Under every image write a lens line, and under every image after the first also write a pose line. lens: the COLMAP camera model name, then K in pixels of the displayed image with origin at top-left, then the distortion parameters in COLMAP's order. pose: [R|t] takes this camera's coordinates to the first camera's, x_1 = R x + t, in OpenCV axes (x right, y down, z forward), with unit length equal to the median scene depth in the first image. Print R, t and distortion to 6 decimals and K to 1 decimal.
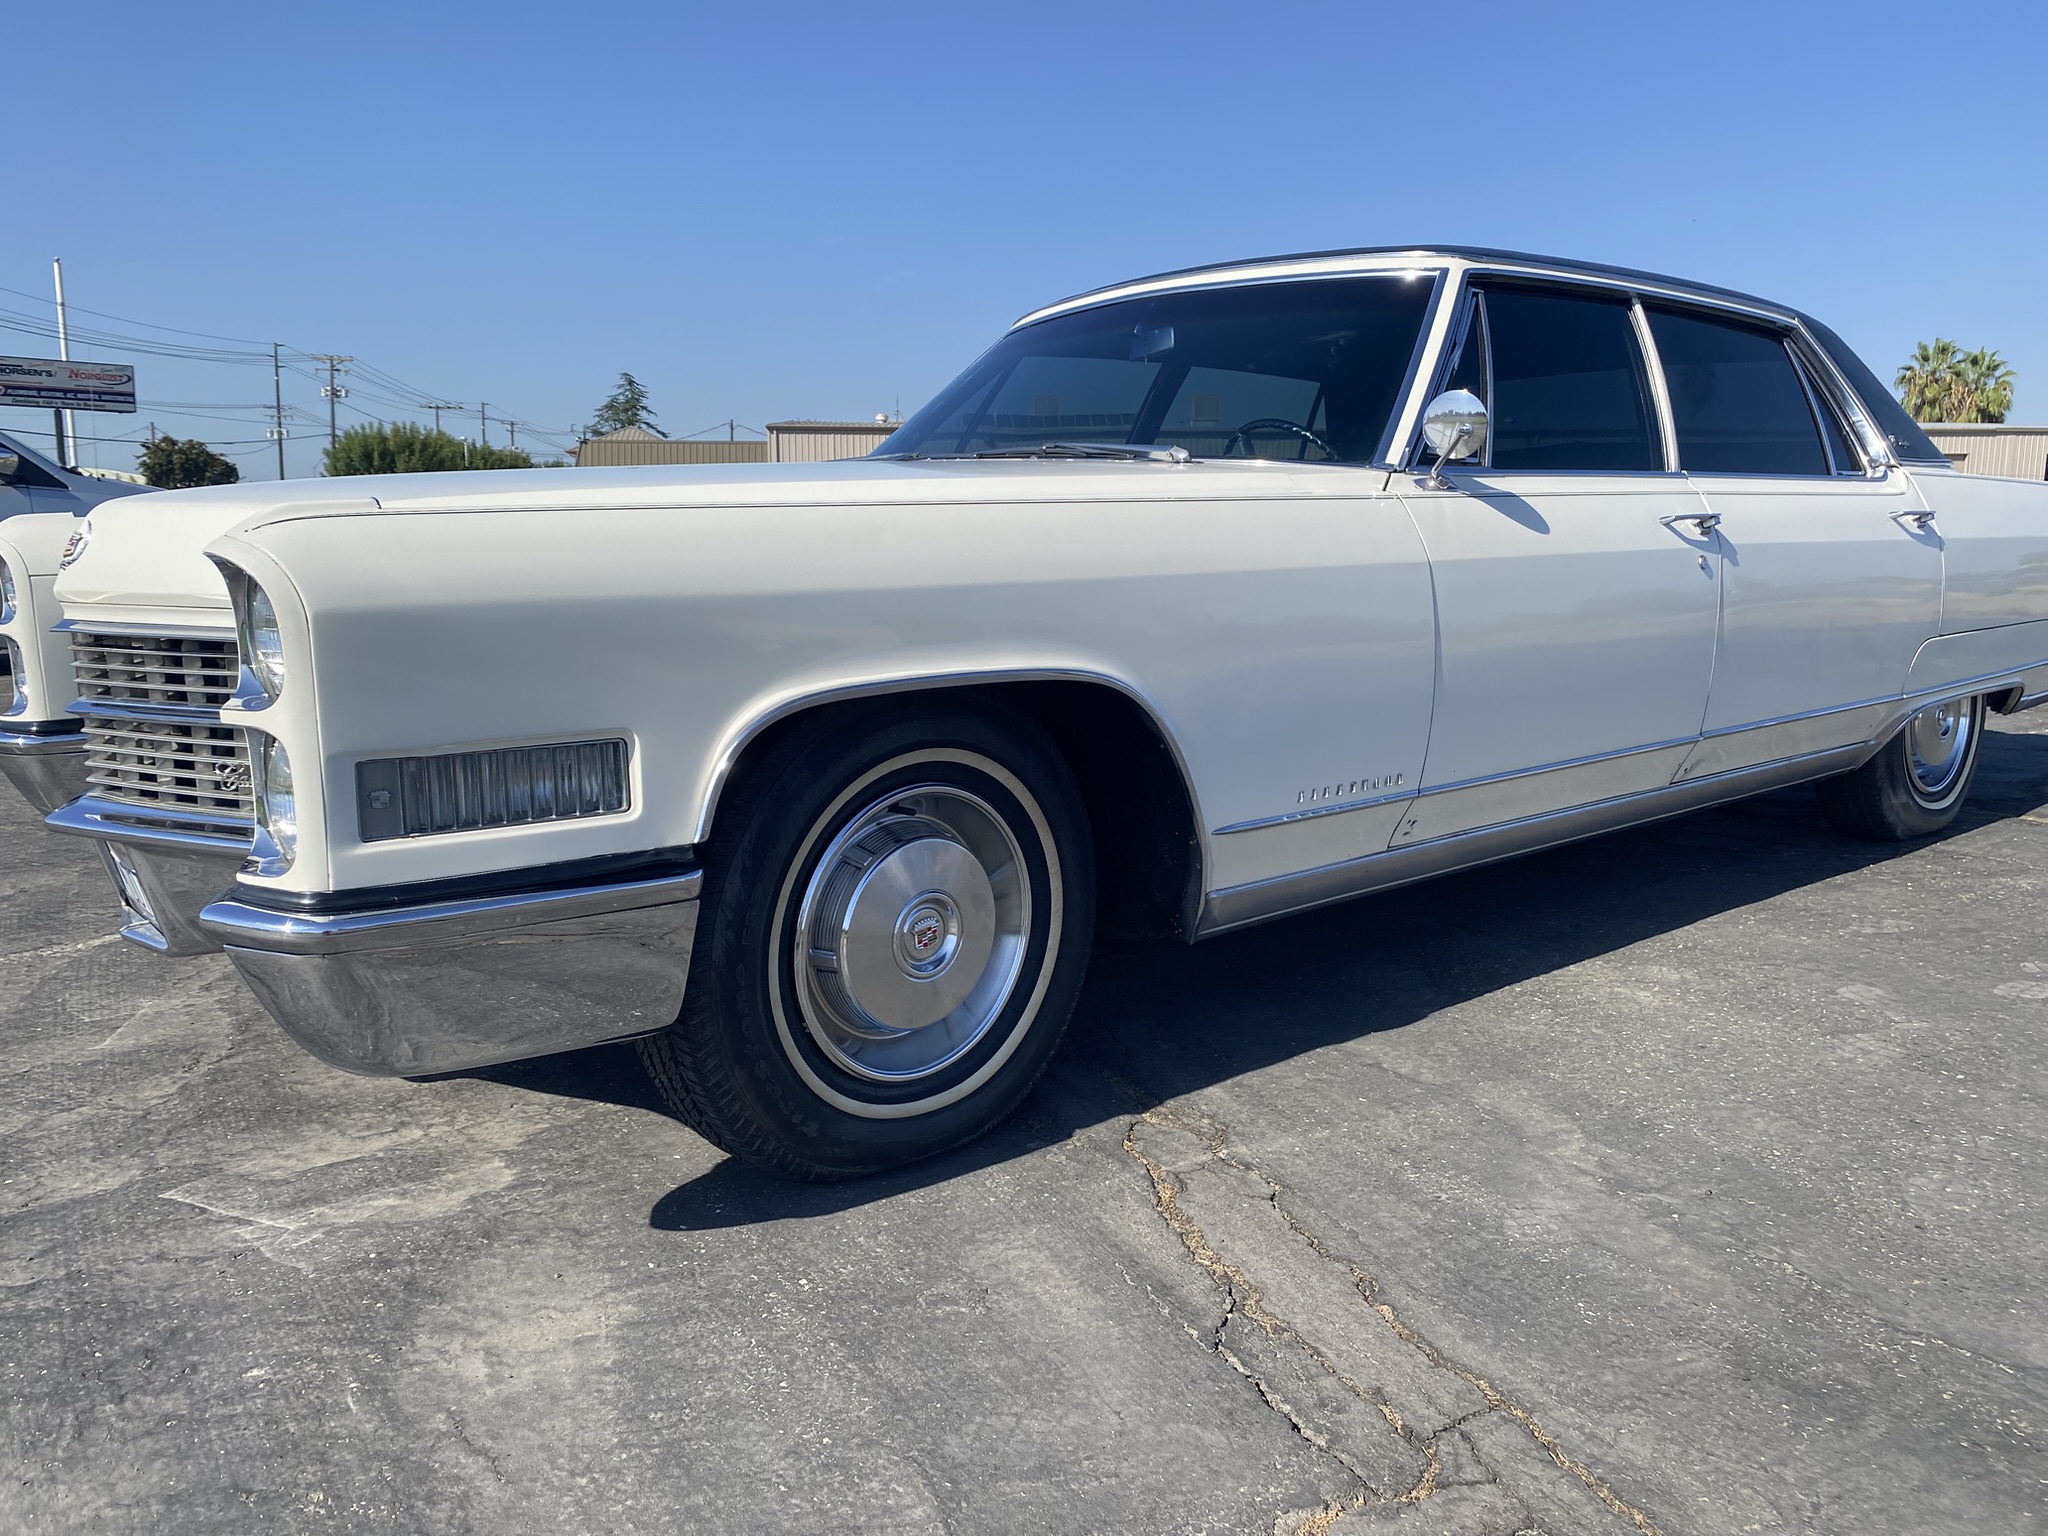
lens RADIAL K [[1561.1, 0, 1017.9], [0, 1561.1, 762.3], [0, 0, 1]] dist [0.010529, 0.000216]
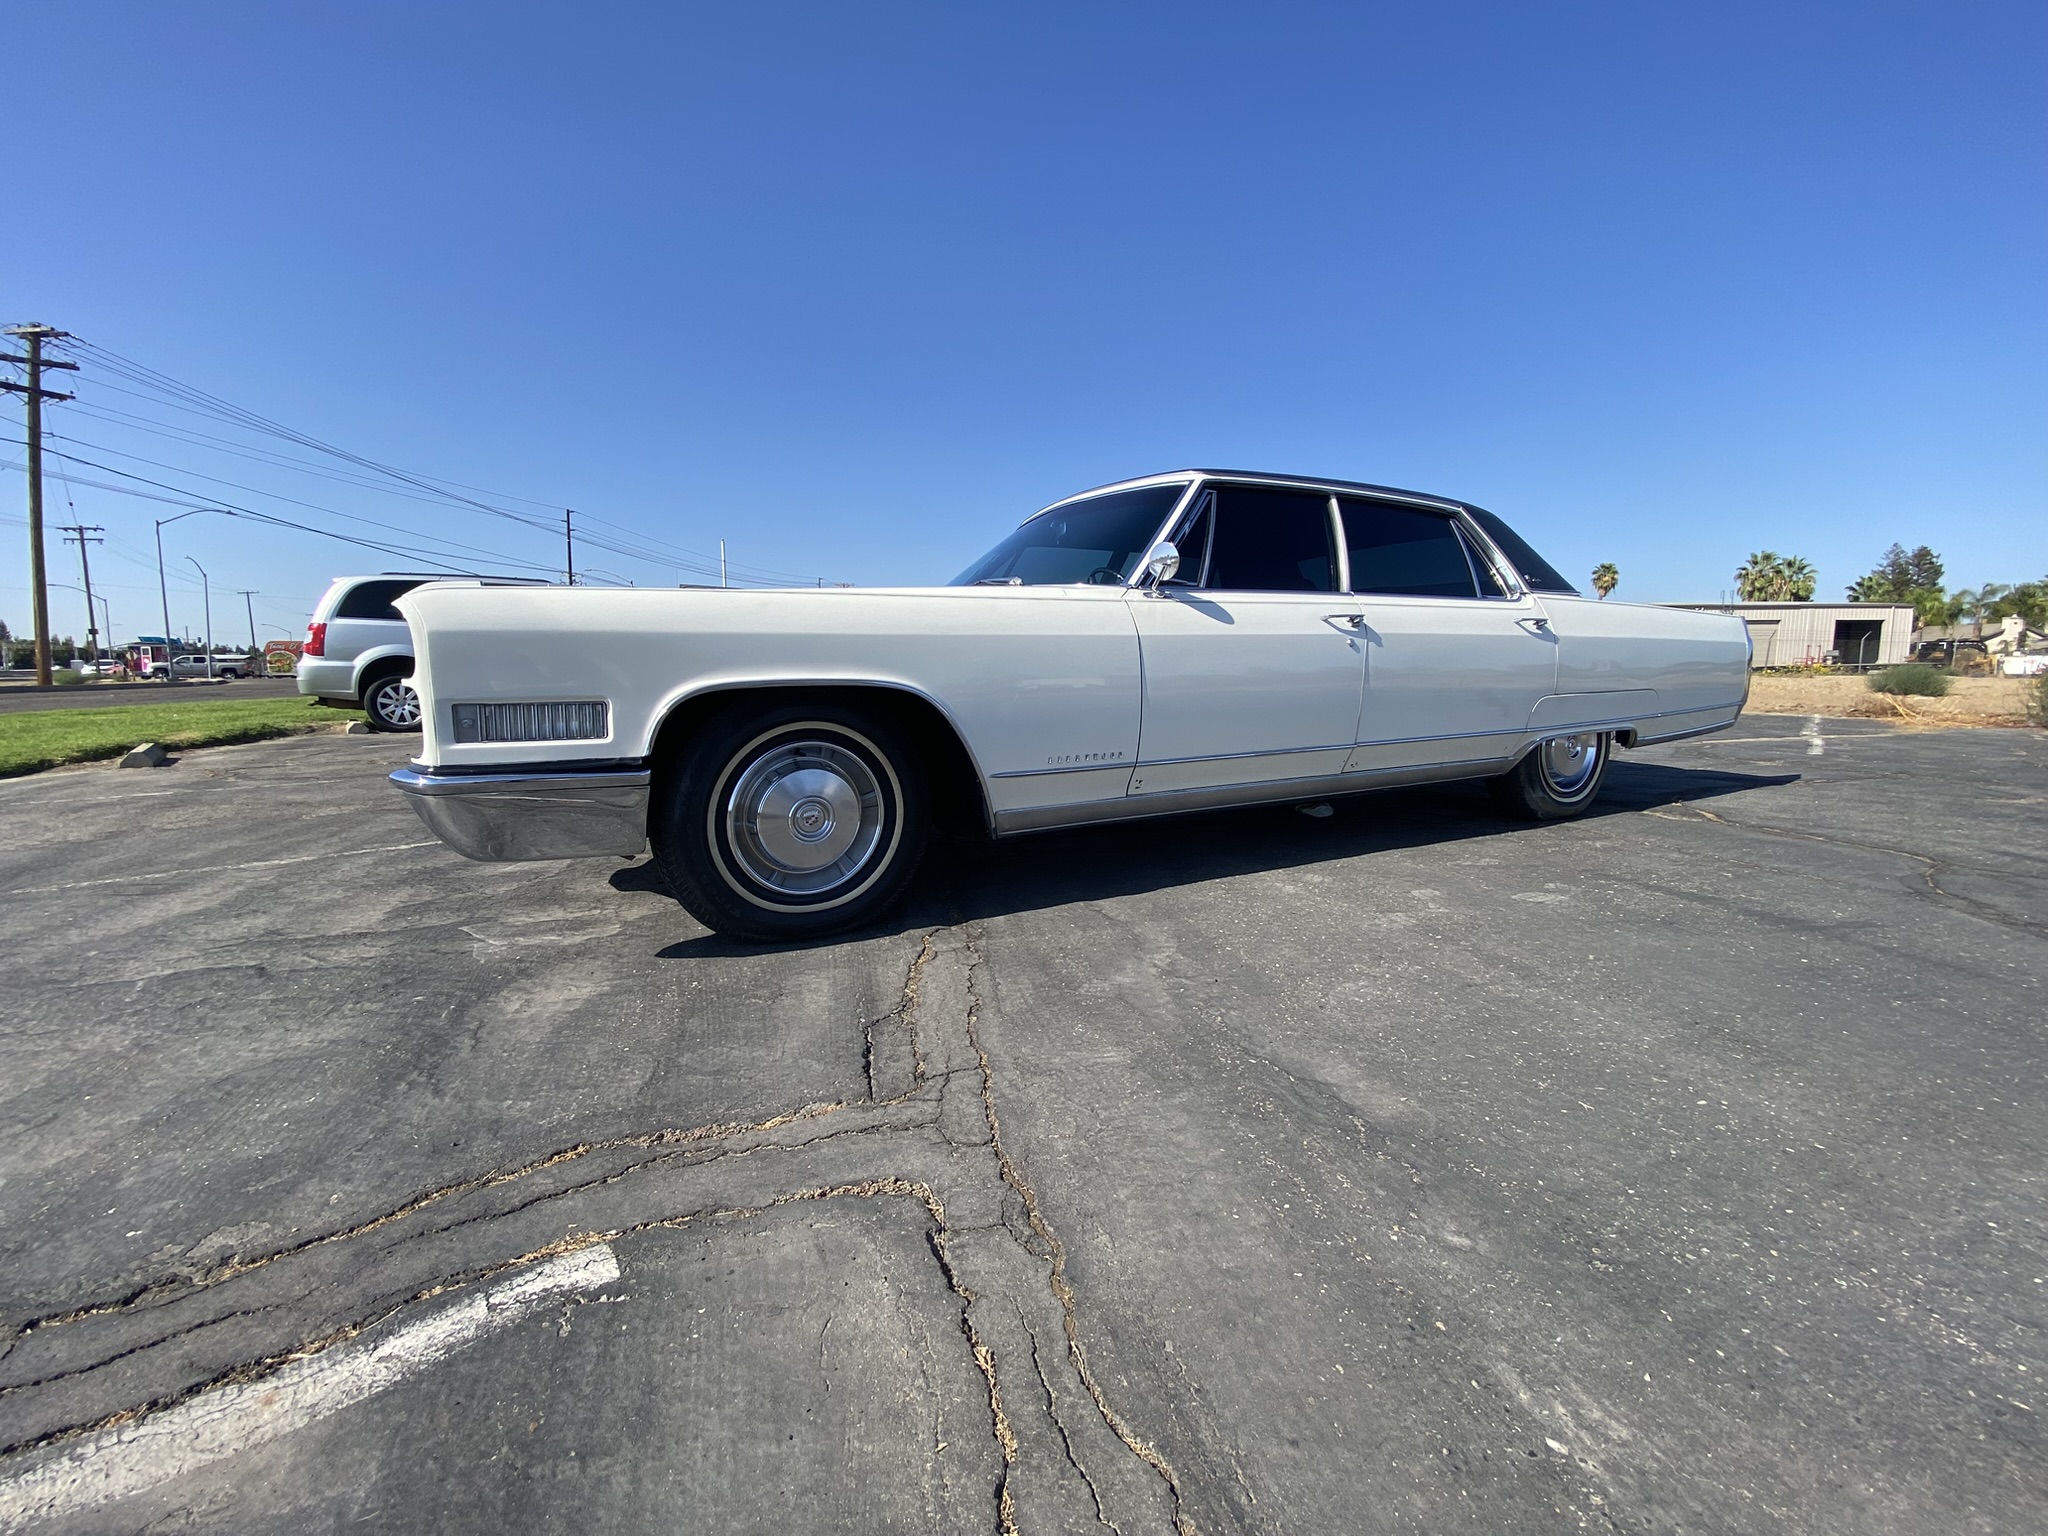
lens RADIAL K [[812.6, 0, 1012.8], [0, 812.6, 778.1], [0, 0, 1]] dist [0.050369, -0.029414]
pose [[0.978257, 0.025538, -0.205818, 0.366619], [-0.029123, 0.999472, -0.014405, 0.063434], [0.205341, 0.020086, 0.978484, 0.055919]]
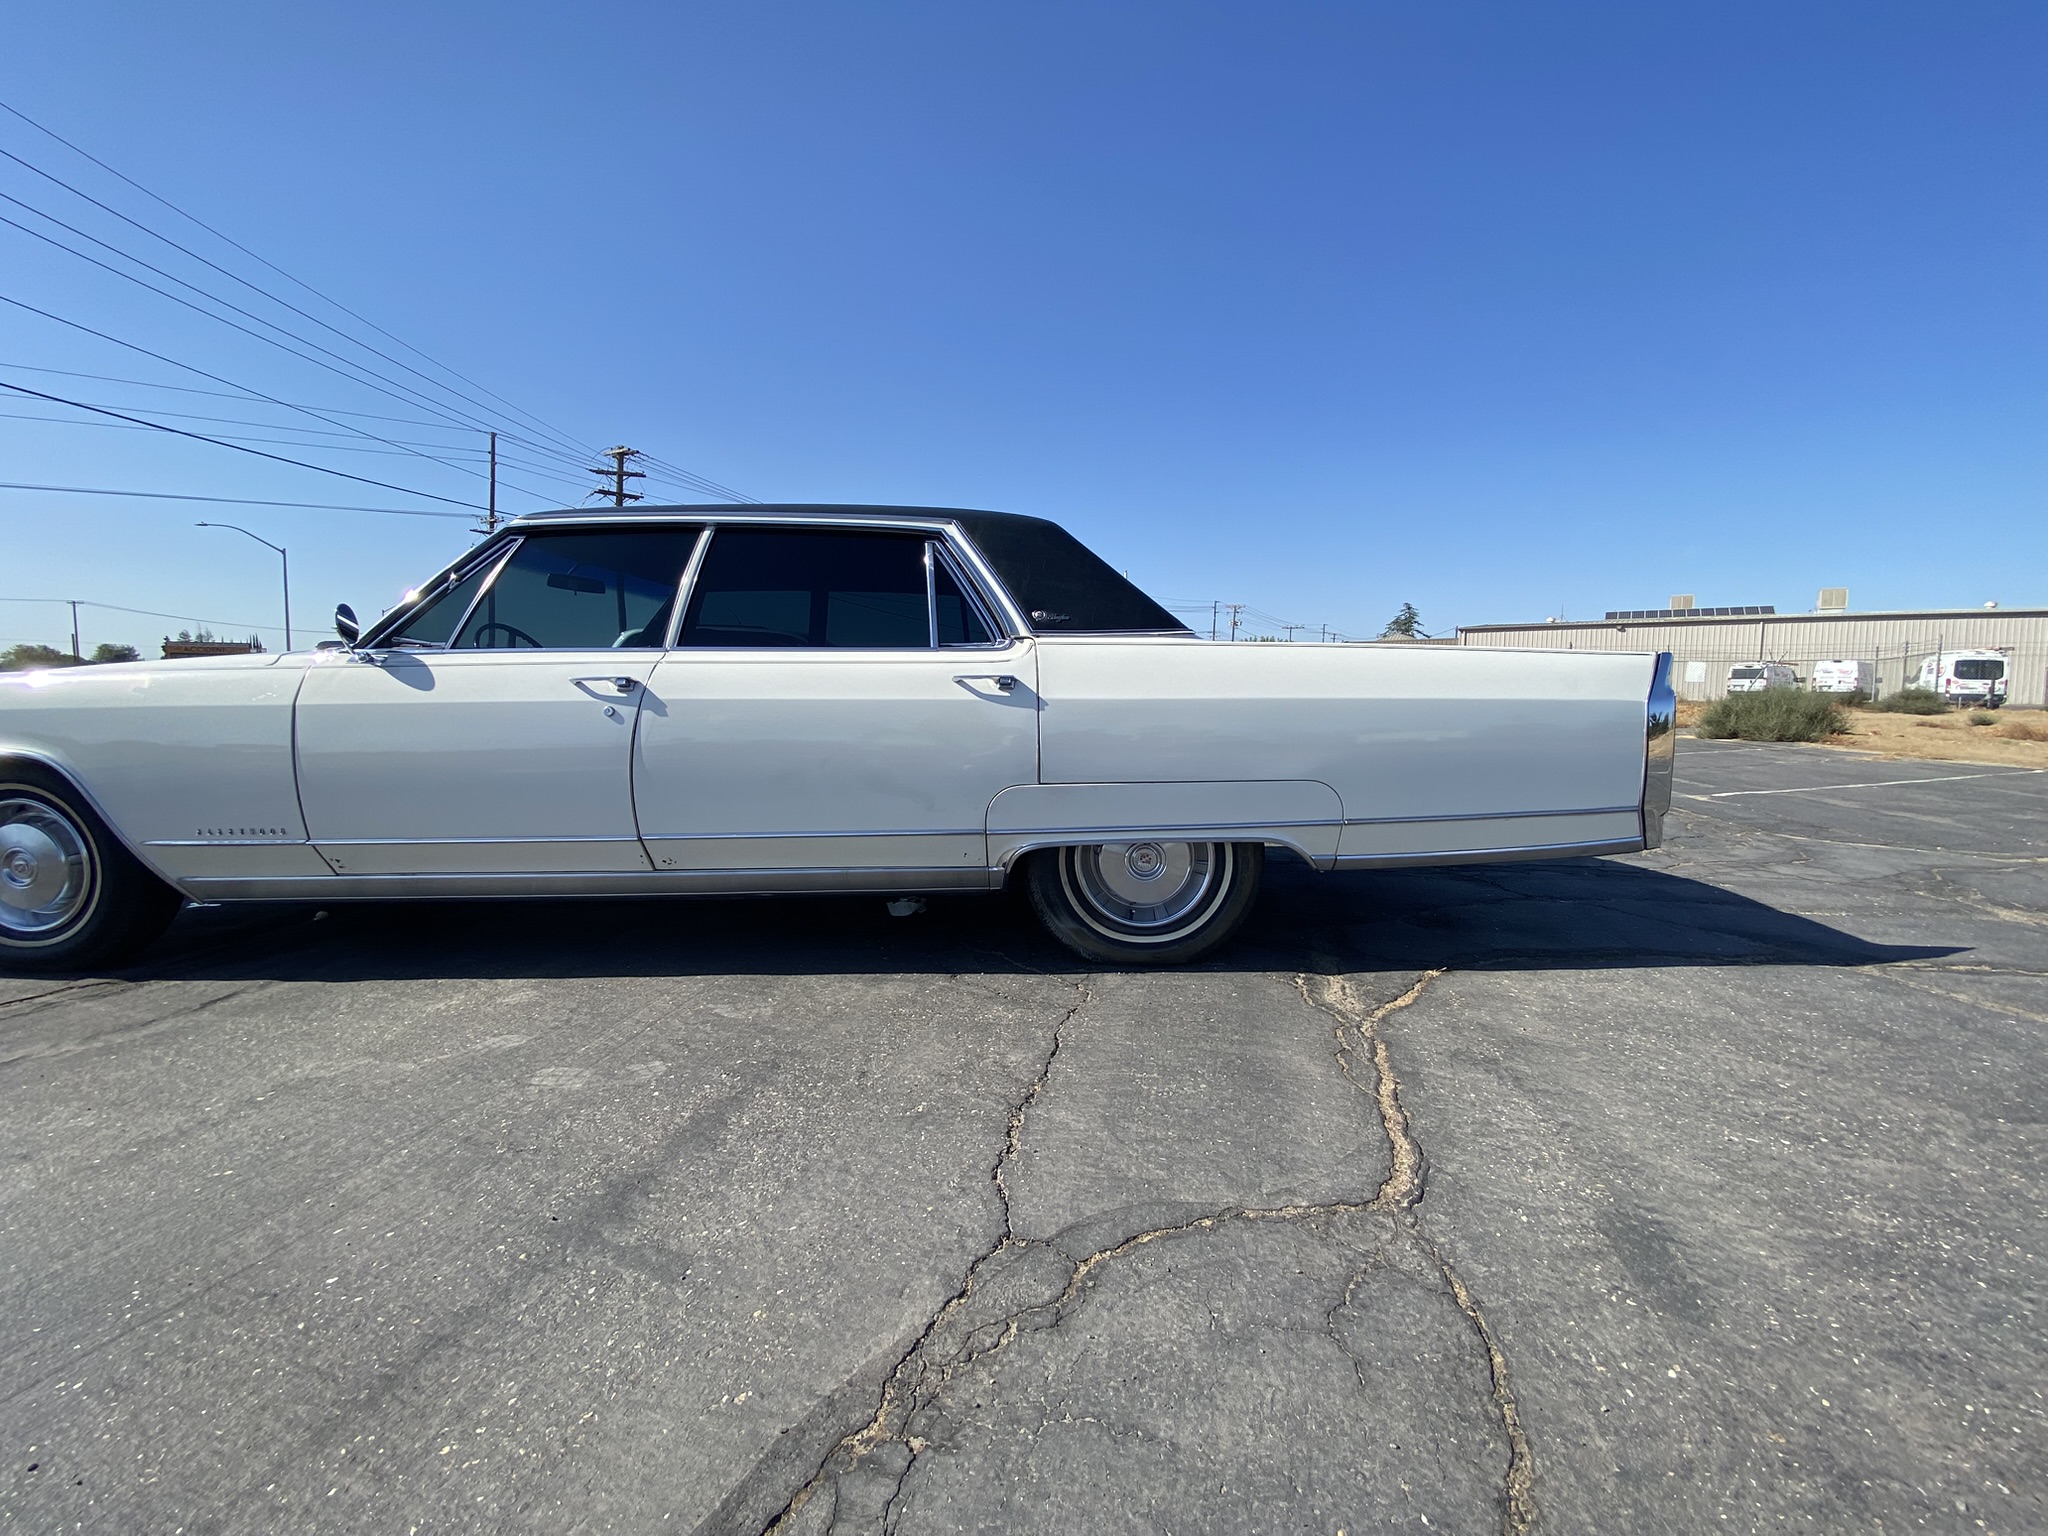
lens RADIAL K [[812.6, 0, 1012.8], [0, 812.6, 778.1], [0, 0, 1]] dist [0.050369, -0.029414]
pose [[0.773538, 0.070877, -0.629774, 1.647422], [-0.096738, 0.995287, -0.006808, -0.137199], [0.626323, 0.066189, 0.776749, 0.916956]]
